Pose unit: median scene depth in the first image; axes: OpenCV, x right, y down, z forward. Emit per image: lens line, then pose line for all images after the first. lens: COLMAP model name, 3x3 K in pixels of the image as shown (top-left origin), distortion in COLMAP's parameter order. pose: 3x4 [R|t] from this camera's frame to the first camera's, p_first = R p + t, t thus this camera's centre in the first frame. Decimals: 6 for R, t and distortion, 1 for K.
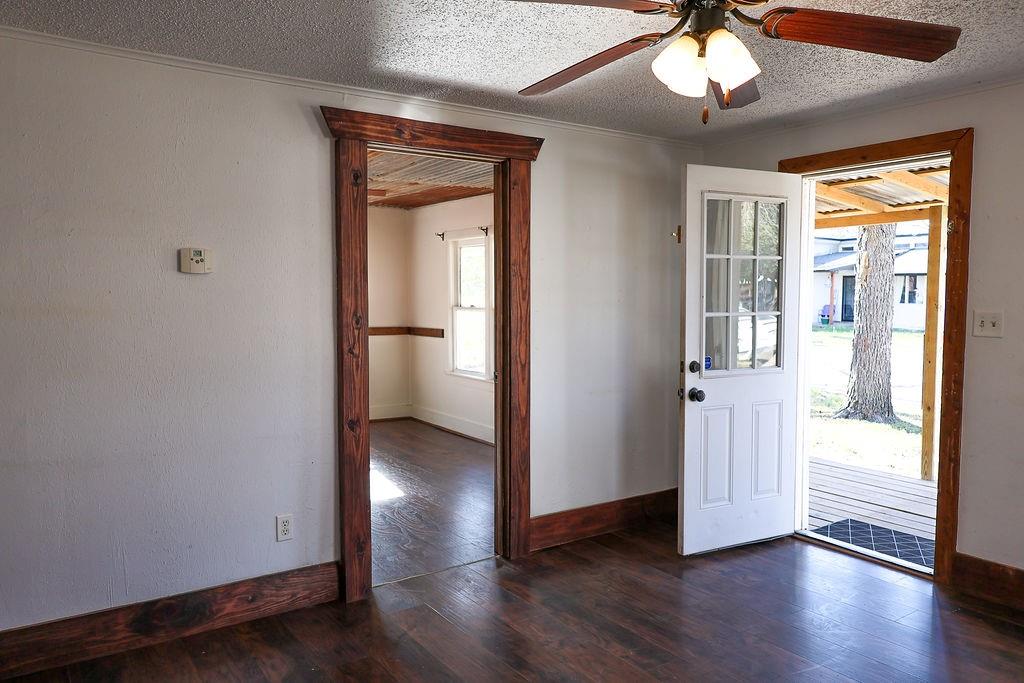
lens RADIAL K [[734.5, 0, 518.2], [0, 734.5, 341.3], [0, 0, 1]] dist [0.001144, 0.007807]
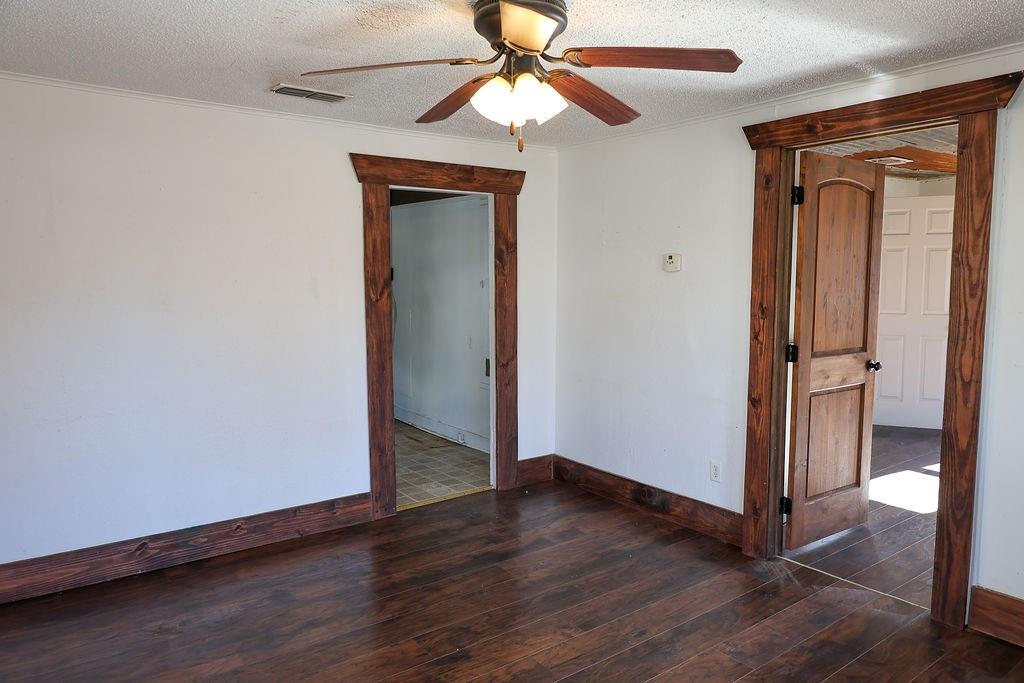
lens RADIAL K [[734.5, 0, 513.5], [0, 734.5, 343.5], [0, 0, 1]] dist [0.001144, 0.007807]
pose [[0.014884, 0.093560, -0.995502, 0.768254], [-0.058392, 0.993995, 0.092546, -0.051962], [0.998183, 0.056752, 0.020258, 0.517509]]
